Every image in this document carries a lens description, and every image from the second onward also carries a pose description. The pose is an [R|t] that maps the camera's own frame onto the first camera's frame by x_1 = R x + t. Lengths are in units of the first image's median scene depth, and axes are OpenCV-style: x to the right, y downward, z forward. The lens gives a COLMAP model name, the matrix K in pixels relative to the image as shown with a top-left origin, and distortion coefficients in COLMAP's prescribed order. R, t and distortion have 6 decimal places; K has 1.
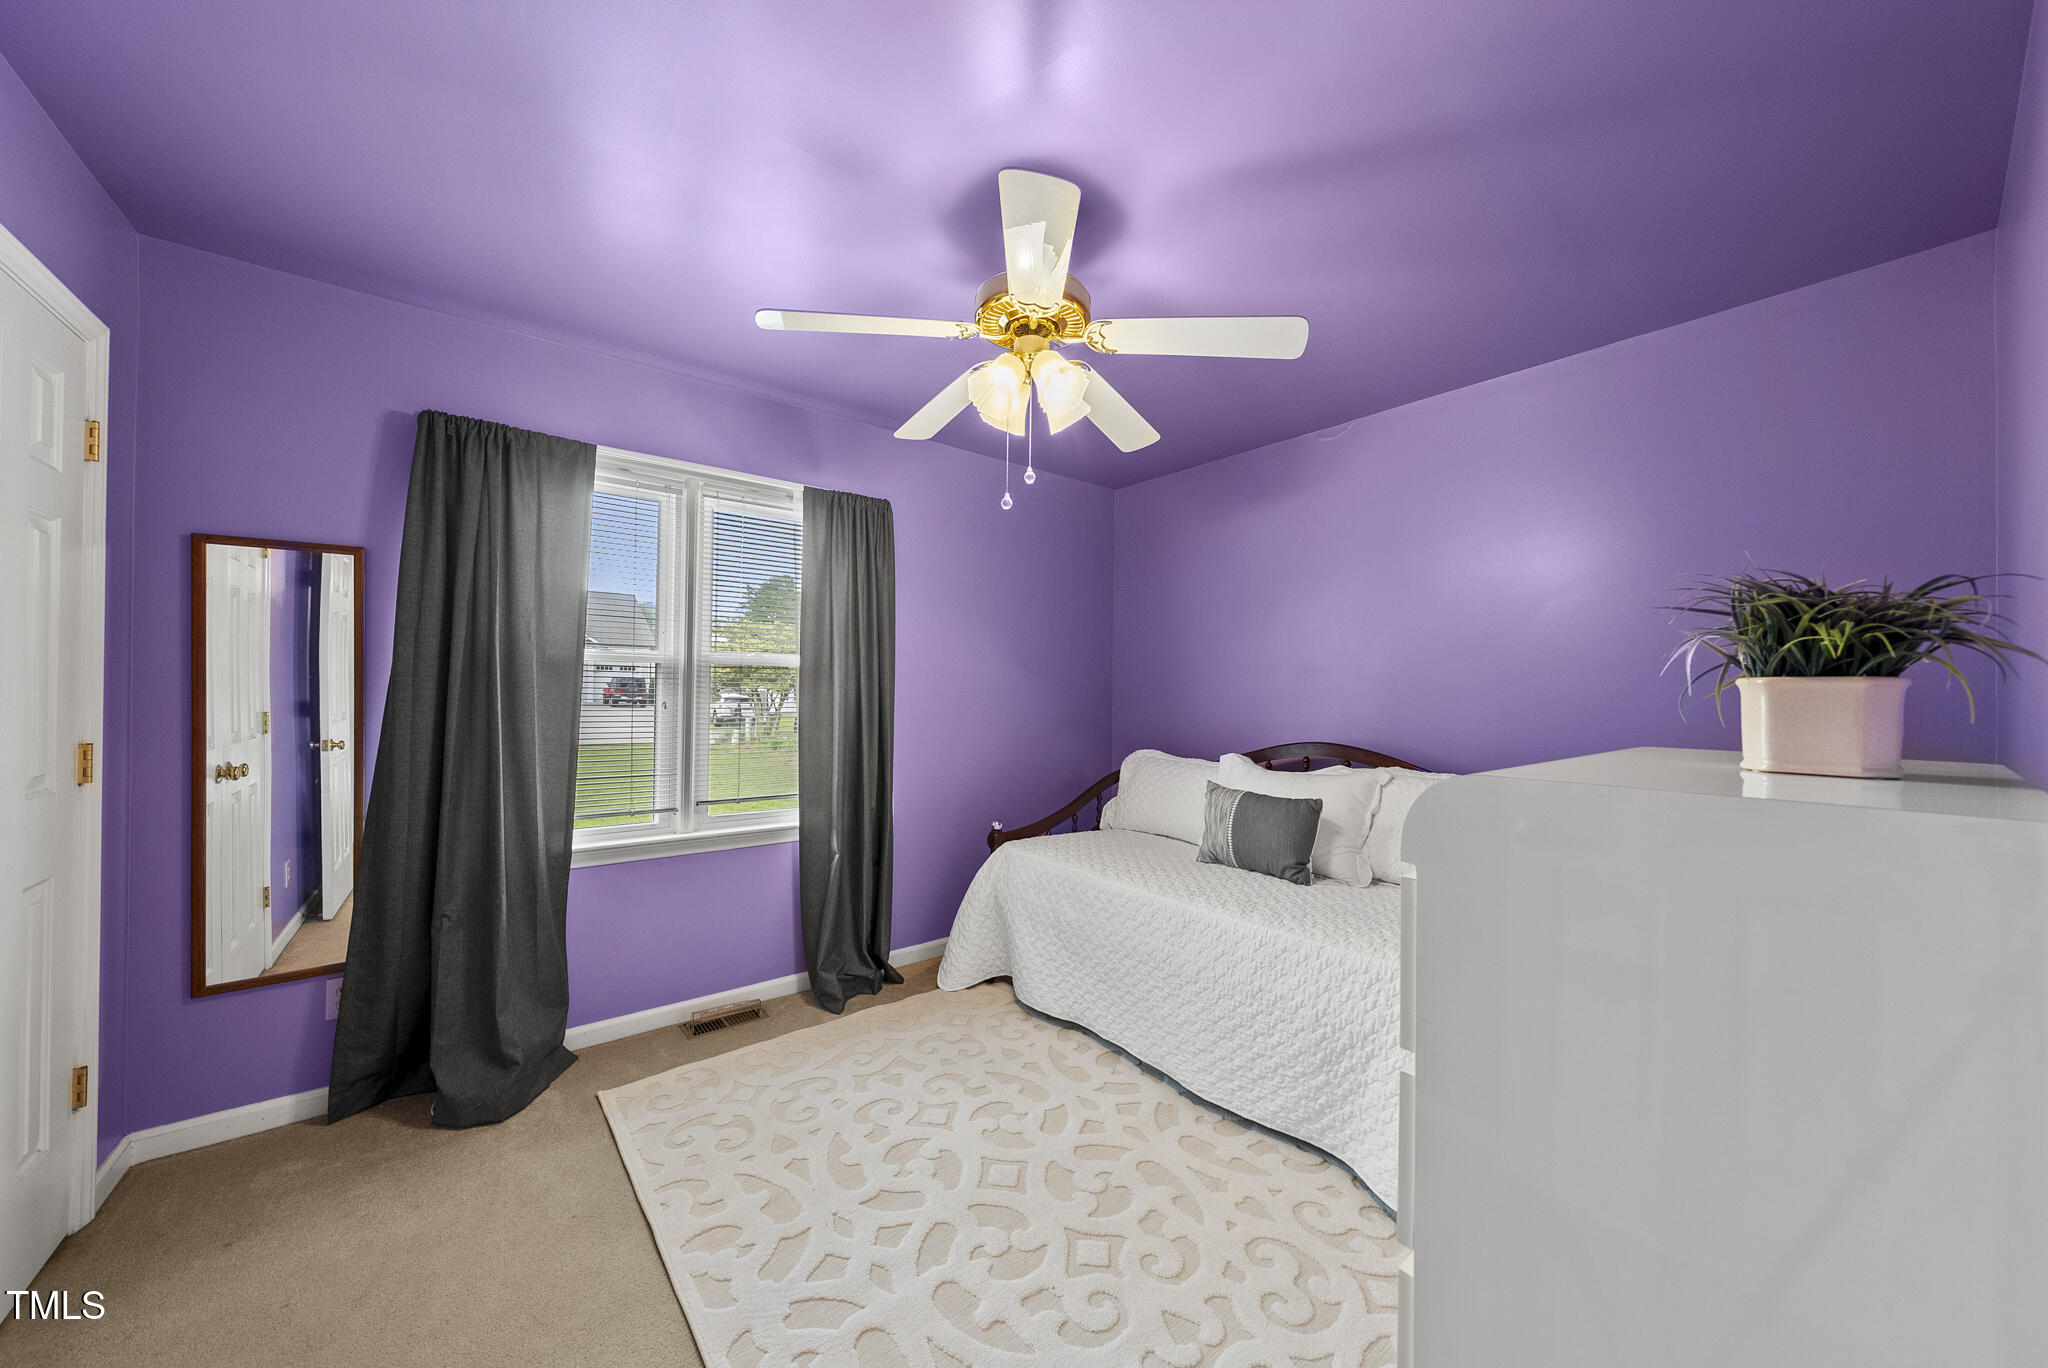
lens RADIAL K [[698.0, 0, 1024.0], [0, 698.0, 684.0], [0, 0, 1]] dist [-0.002608, 0.000055]
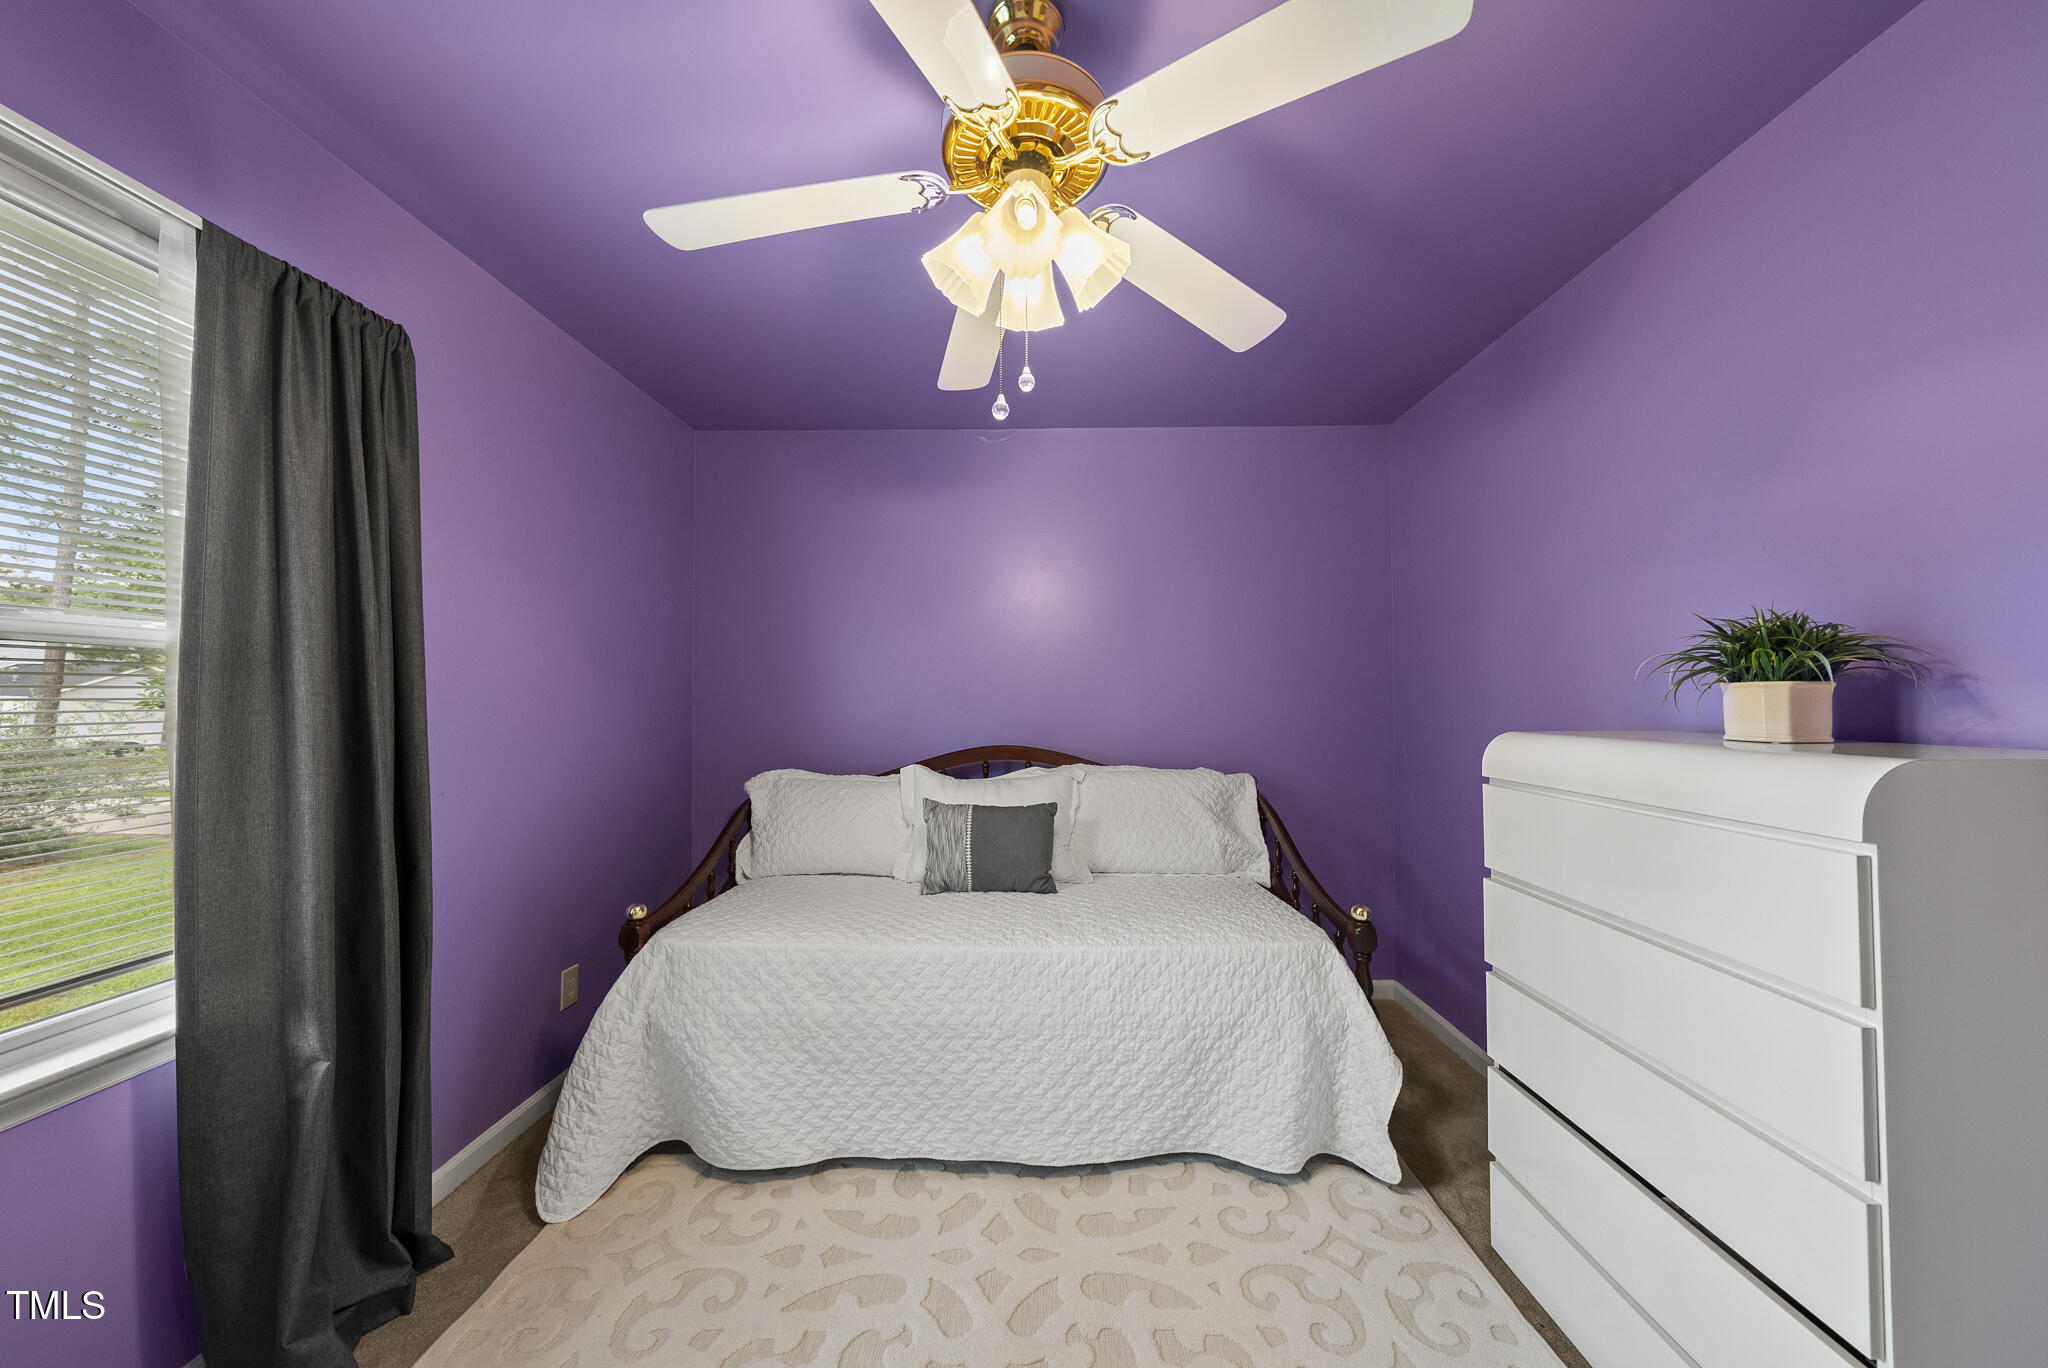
lens RADIAL K [[698.0, 0, 1024.0], [0, 698.0, 684.0], [0, 0, 1]] dist [-0.002608, 0.000055]
pose [[0.642251, -0.000295, 0.766495, -0.372369], [0.002495, 0.999995, -0.001706, -0.001208], [-0.766491, 0.003008, 0.642248, 0.411022]]
